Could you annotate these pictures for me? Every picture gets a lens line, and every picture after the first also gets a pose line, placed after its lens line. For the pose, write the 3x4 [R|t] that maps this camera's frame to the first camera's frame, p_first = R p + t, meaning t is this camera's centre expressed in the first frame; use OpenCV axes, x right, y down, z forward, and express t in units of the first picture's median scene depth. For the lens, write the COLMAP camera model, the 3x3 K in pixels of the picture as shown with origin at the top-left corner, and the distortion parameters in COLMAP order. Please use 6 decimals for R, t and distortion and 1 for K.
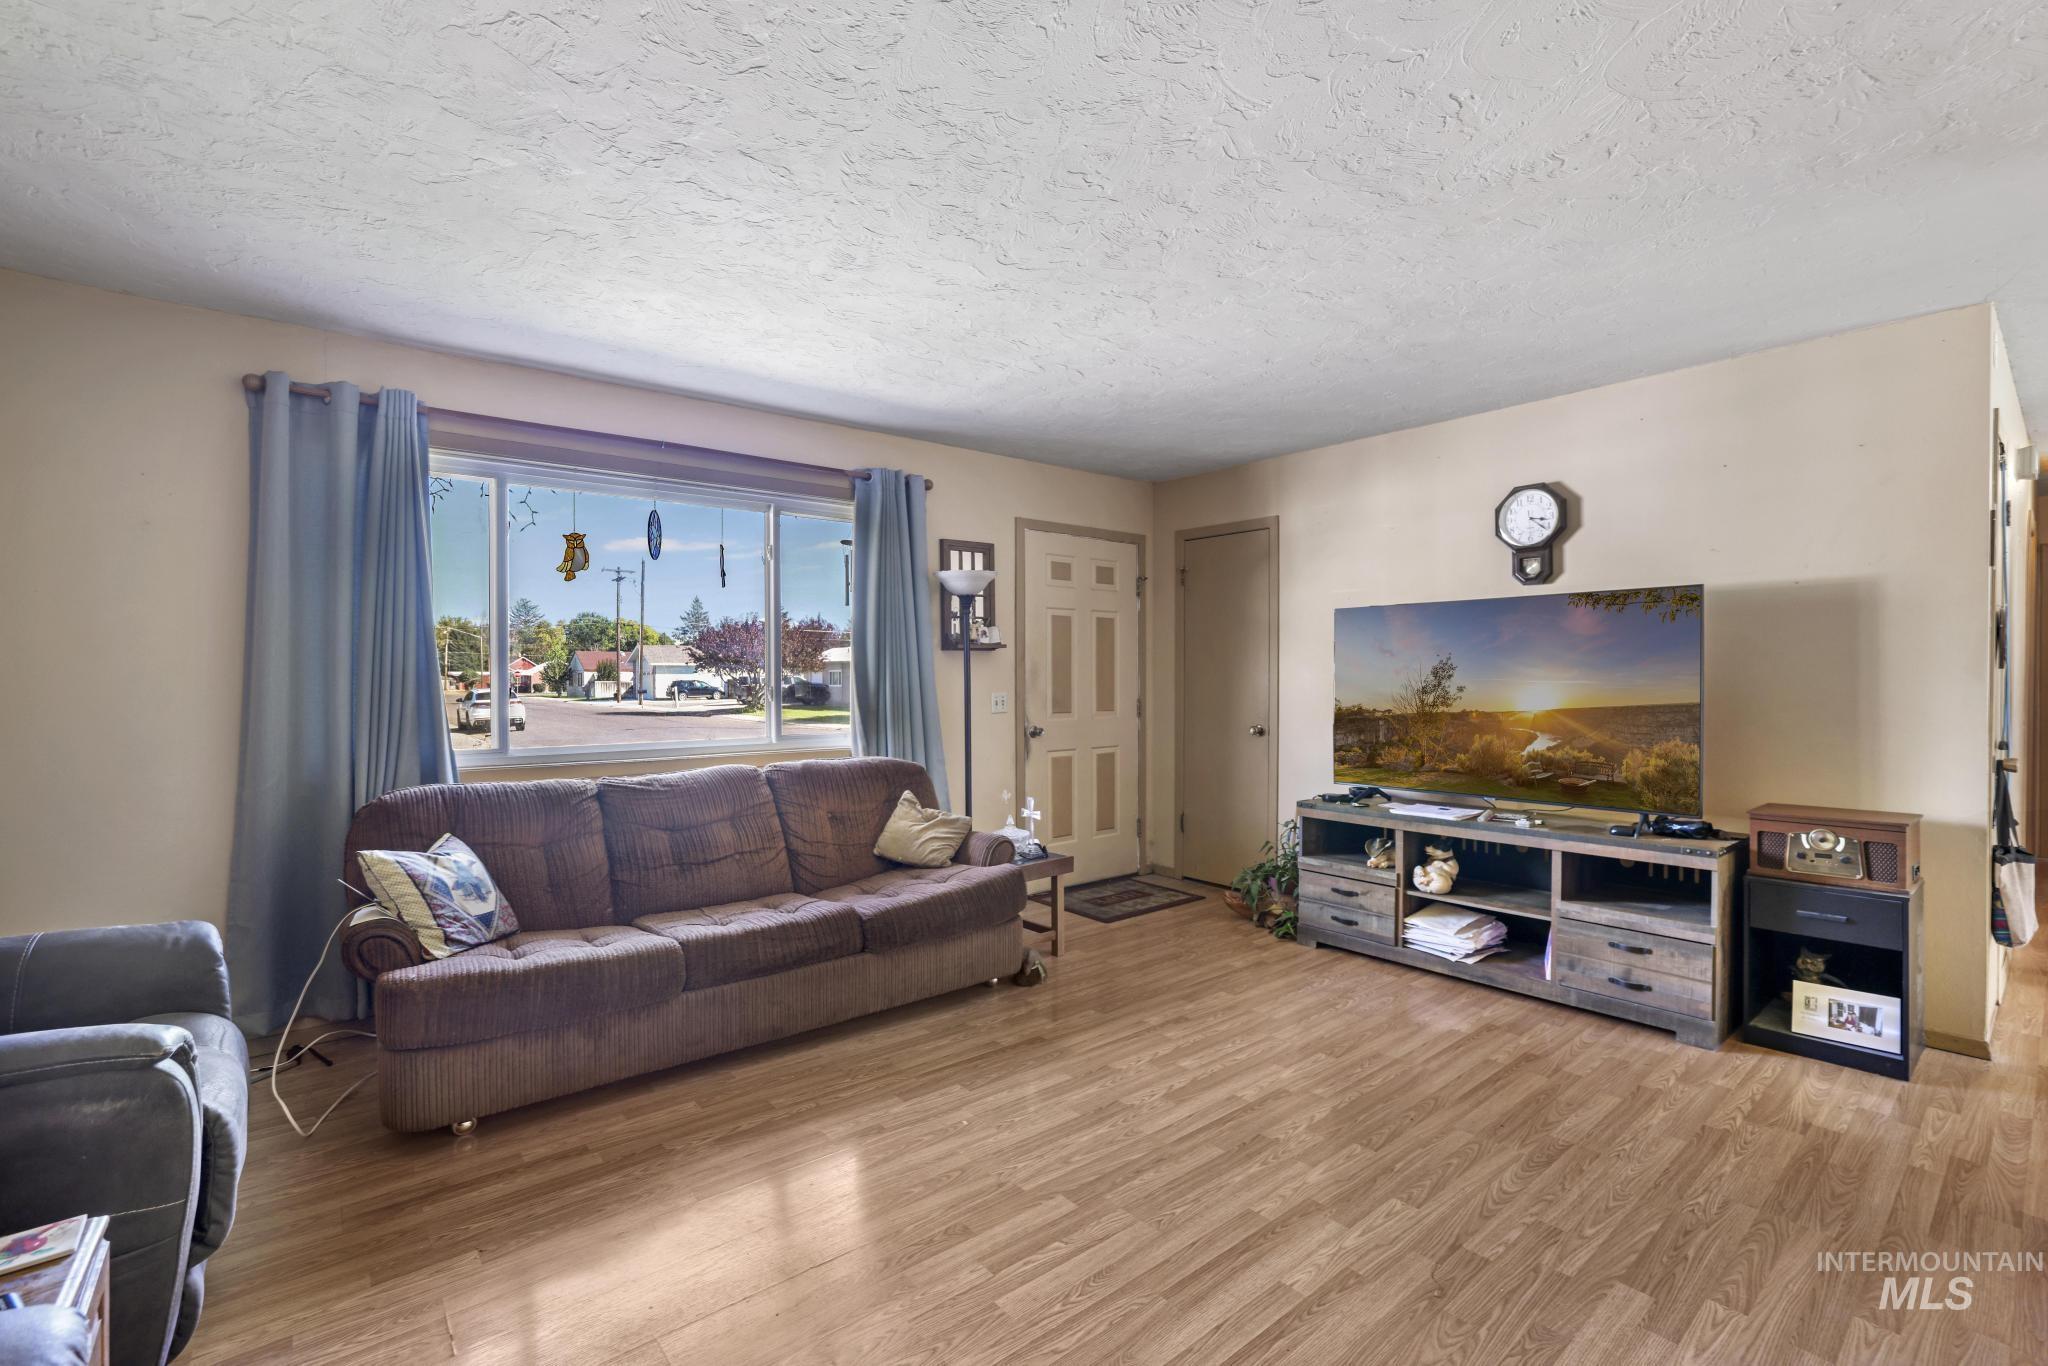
lens RADIAL K [[895.2, 0, 1017.1], [0, 895.2, 685.6], [0, 0, 1]] dist [-0.047987, 0.017956]
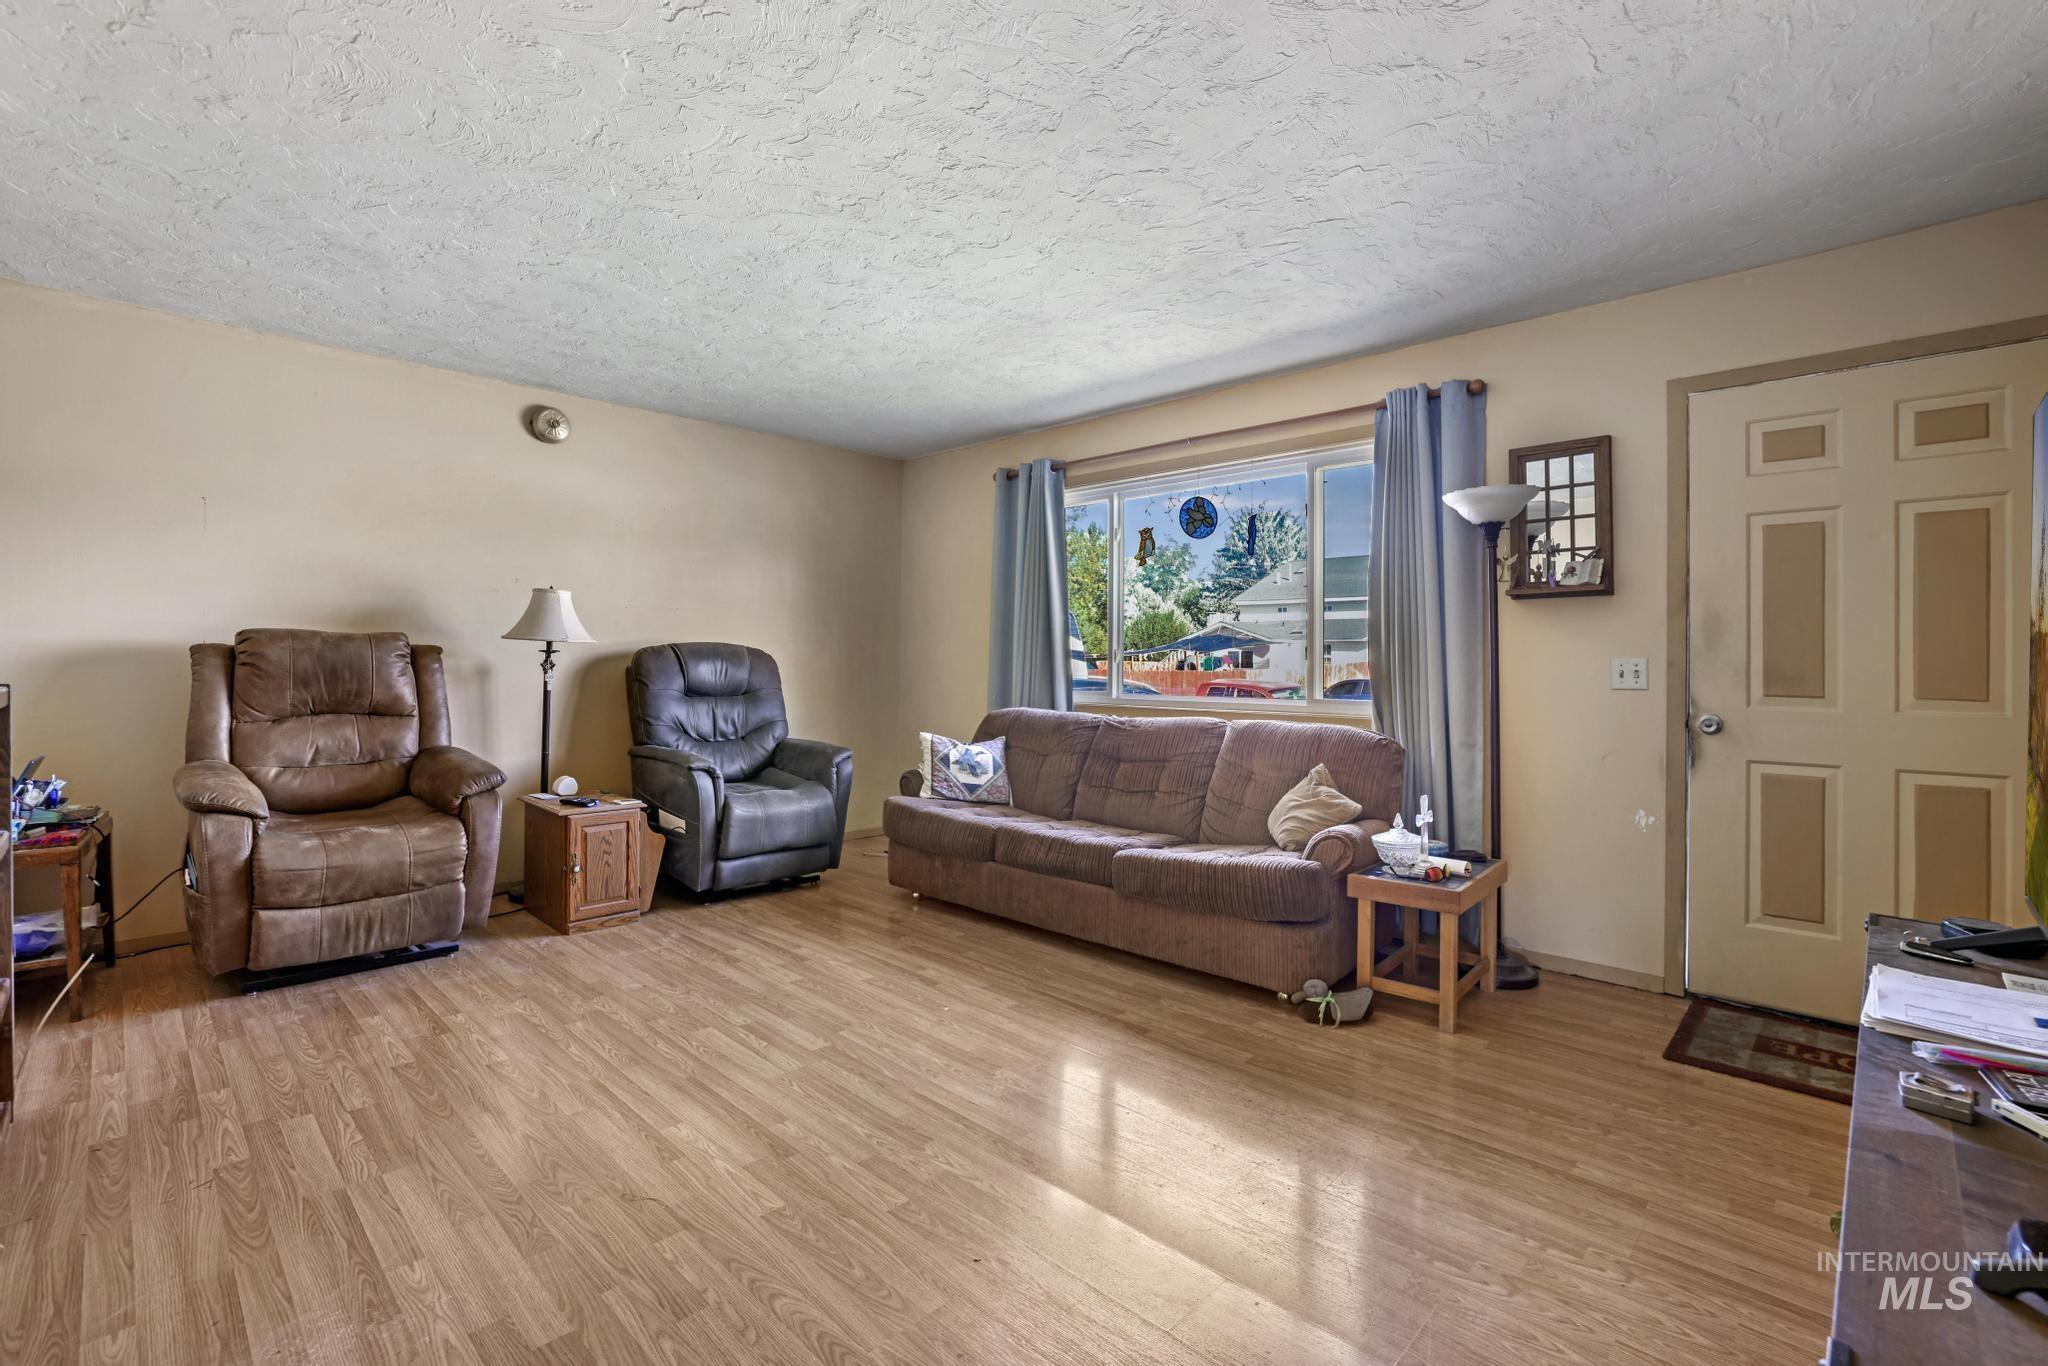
lens RADIAL K [[912.6, 0, 1014.0], [0, 912.6, 651.8], [0, 0, 1]] dist [-0.052805, 0.021220]
pose [[0.112832, -0.006788, -0.993591, 0.898033], [-0.017026, 0.999817, -0.008764, 0.025717], [0.993468, 0.017905, 0.112695, 0.745589]]
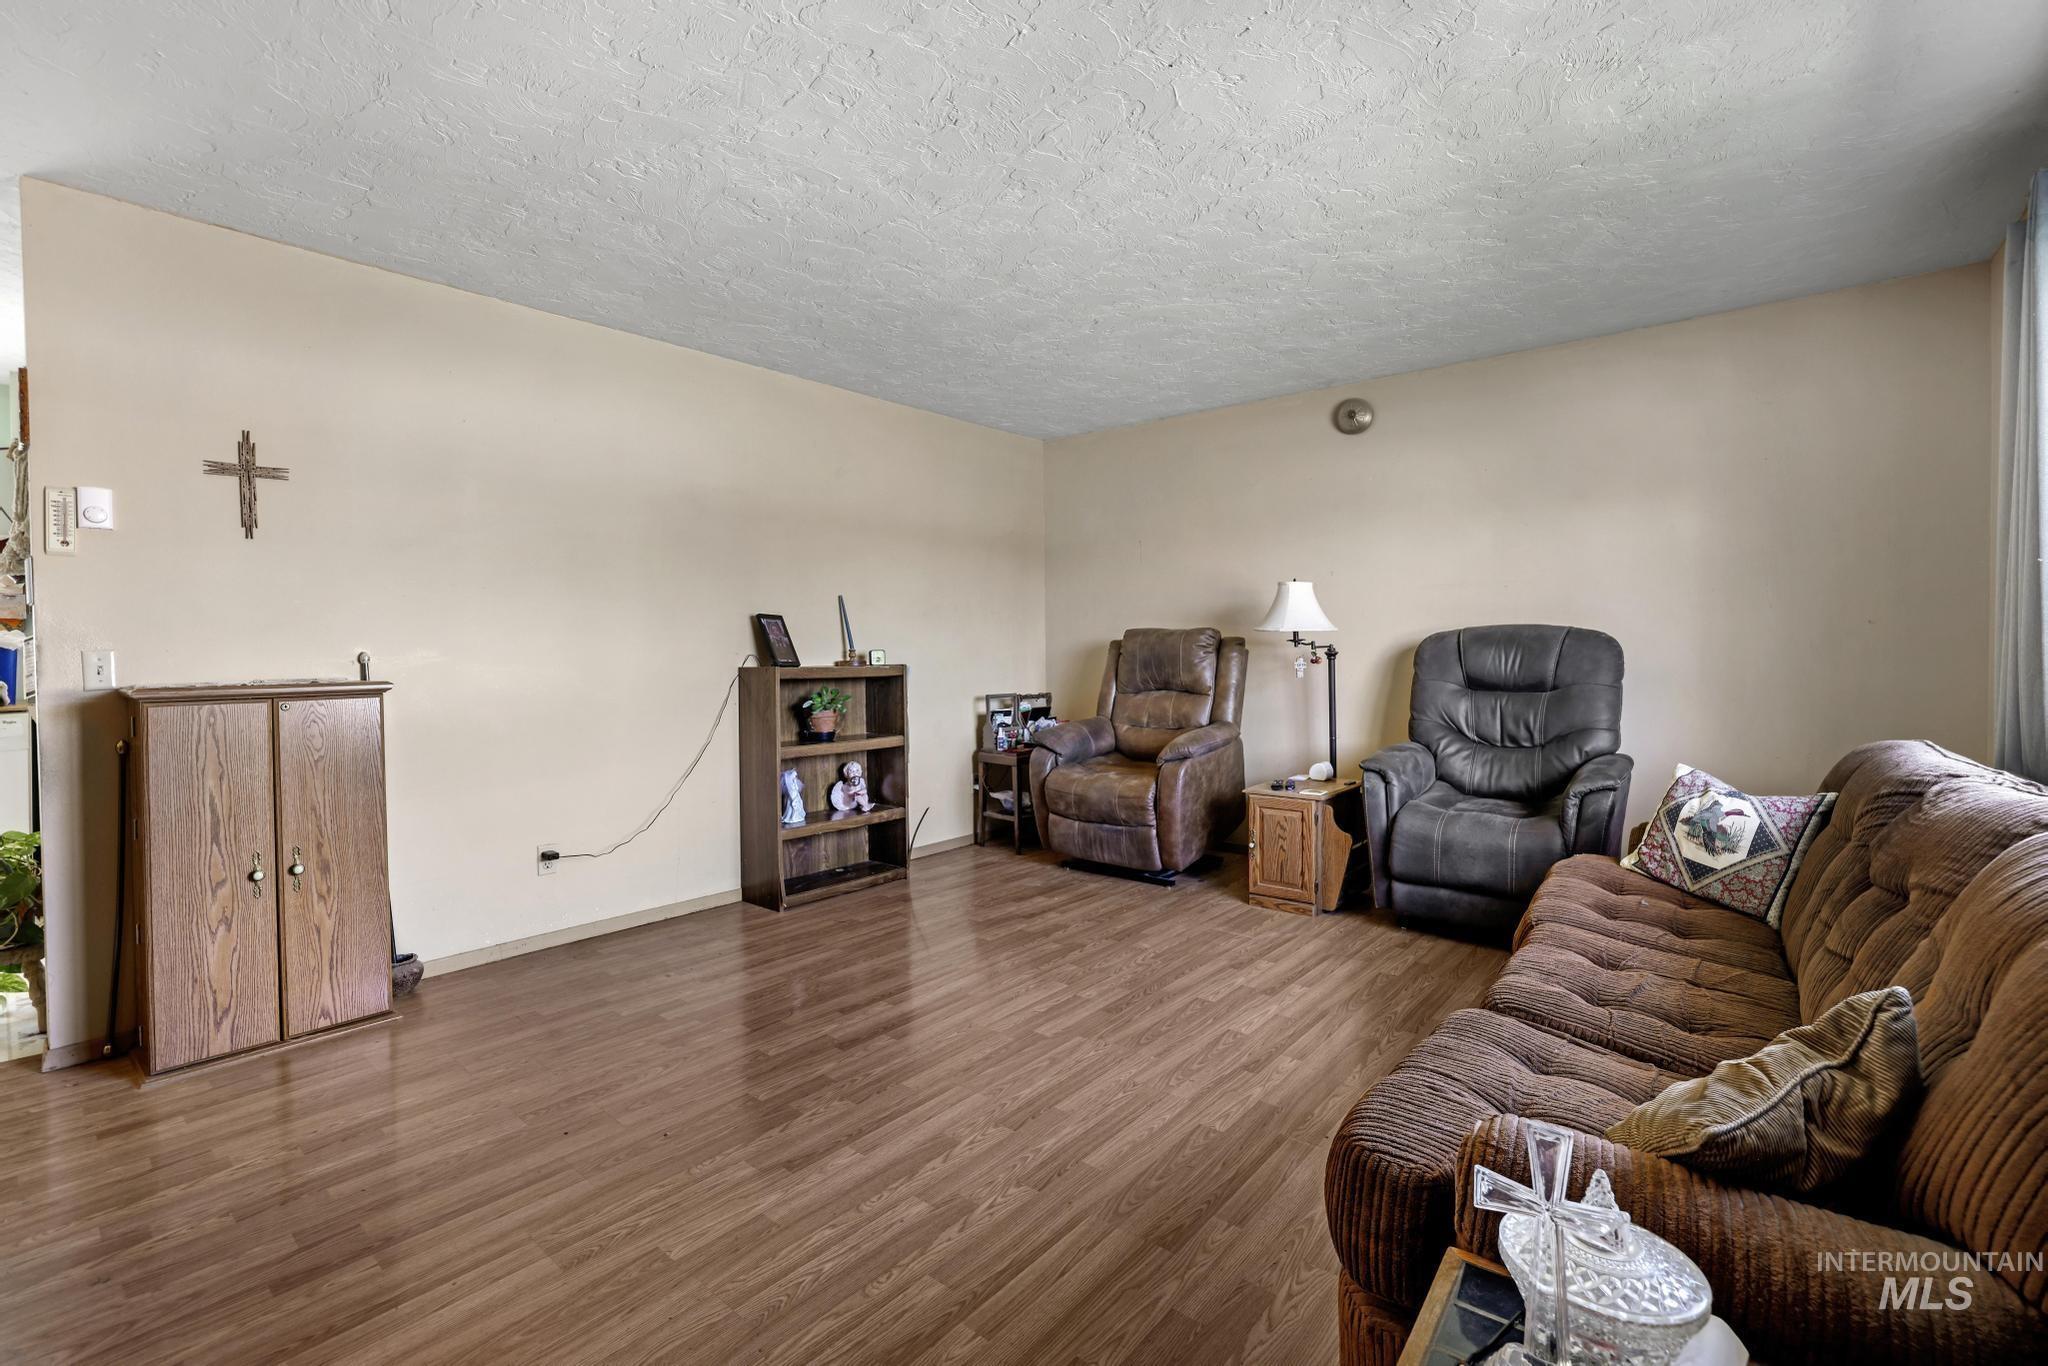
lens RADIAL K [[912.6, 0, 1014.0], [0, 912.6, 651.8], [0, 0, 1]] dist [-0.052805, 0.021220]
pose [[-0.983932, 0.009954, -0.178264, 0.212548], [0.007378, 0.999859, 0.015110, 0.018459], [0.178390, 0.013552, -0.983867, 1.495237]]
